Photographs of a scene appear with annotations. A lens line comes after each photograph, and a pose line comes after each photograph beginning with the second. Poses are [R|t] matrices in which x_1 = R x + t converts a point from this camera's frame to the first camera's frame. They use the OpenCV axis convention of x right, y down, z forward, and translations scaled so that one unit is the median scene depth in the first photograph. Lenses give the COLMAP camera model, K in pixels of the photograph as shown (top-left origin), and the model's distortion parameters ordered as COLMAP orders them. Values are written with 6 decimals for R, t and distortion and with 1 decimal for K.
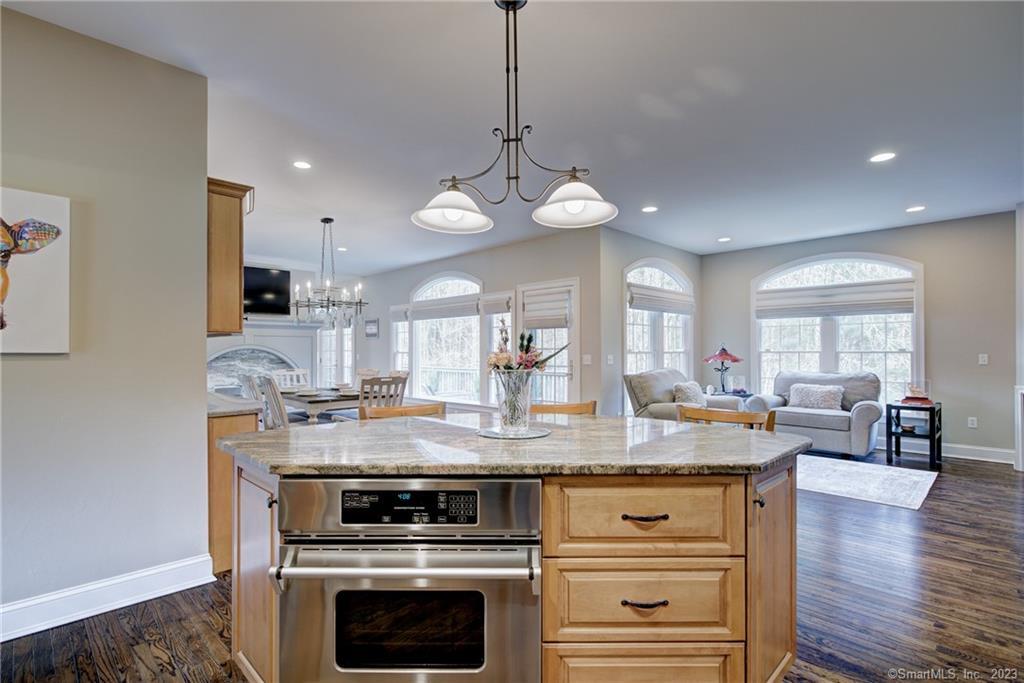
lens RADIAL K [[490.6, 0, 509.3], [0, 490.6, 344.5], [0, 0, 1]] dist [0.002752, 0.001165]
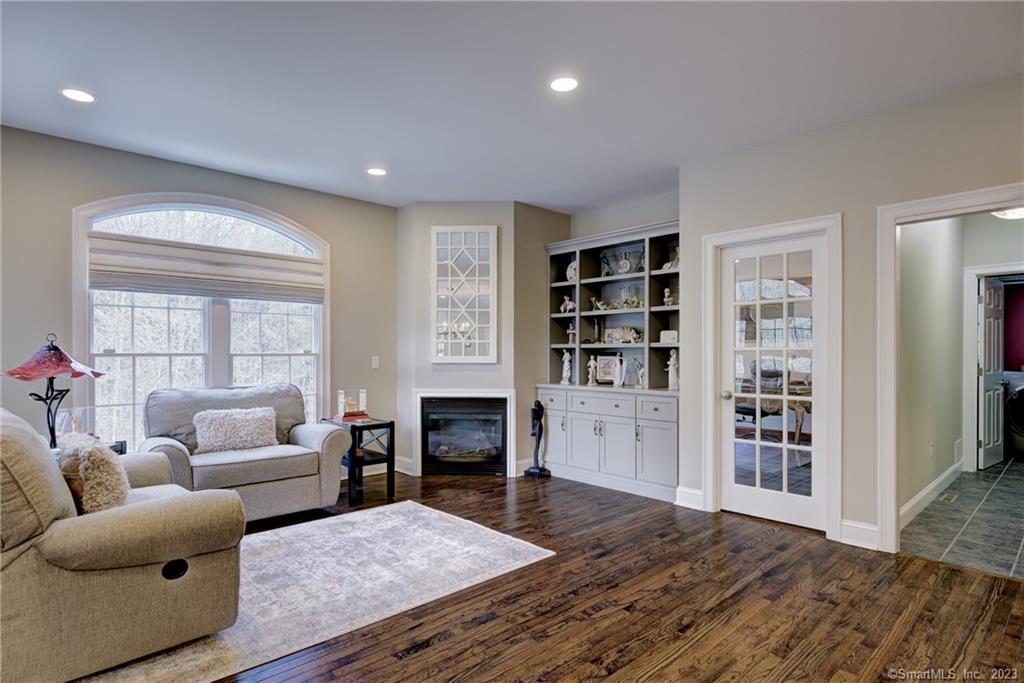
lens RADIAL K [[552.3, 0, 491.3], [0, 552.3, 357.2], [0, 0, 1]] dist [-0.004174, 0.000559]
pose [[0.047054, -0.007922, 0.998861, -0.033404], [-0.014368, 0.999860, 0.008607, 0.007687], [-0.998789, -0.014757, 0.046934, 0.614810]]
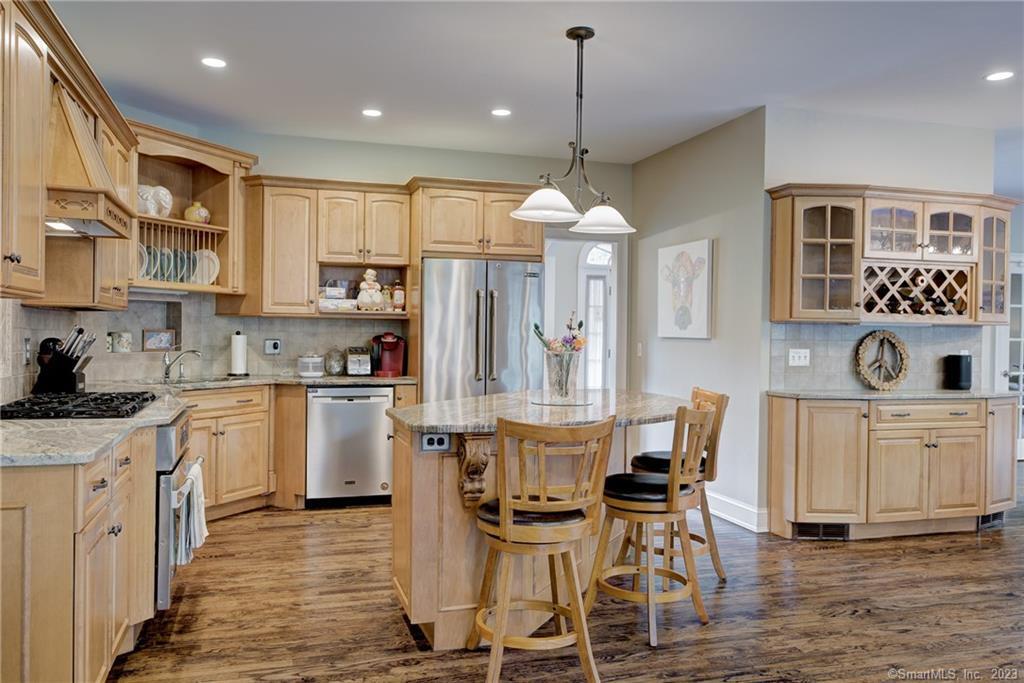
lens RADIAL K [[755.3, 0, 489.5], [0, 755.3, 341.3], [0, 0, 1]] dist [0.006713, -0.003571]
pose [[-0.473937, 0.004454, -0.880548, 0.529123], [0.002433, 0.999990, 0.003749, 0.004016], [0.880556, -0.000365, -0.473943, 0.529507]]
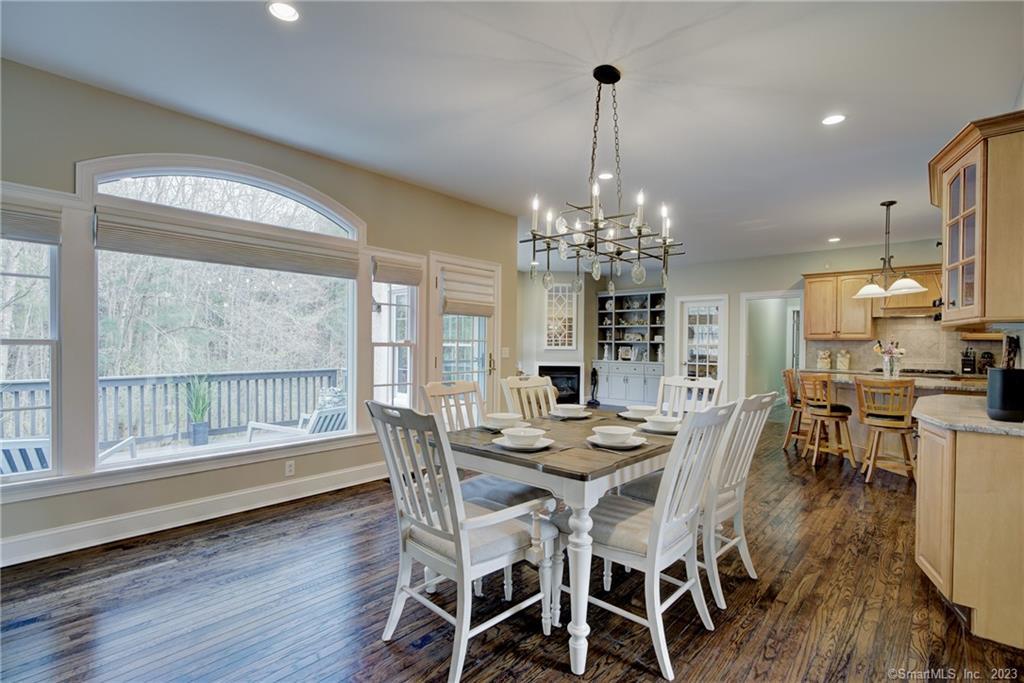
lens RADIAL K [[506.5, 0, 511.1], [0, 506.5, 349.3], [0, 0, 1]] dist [0.002509, -0.000276]
pose [[-0.085873, -0.012825, 0.996224, -0.757165], [-0.024539, 0.999641, 0.010754, 0.010197], [-0.996004, -0.023523, -0.086157, 0.980066]]
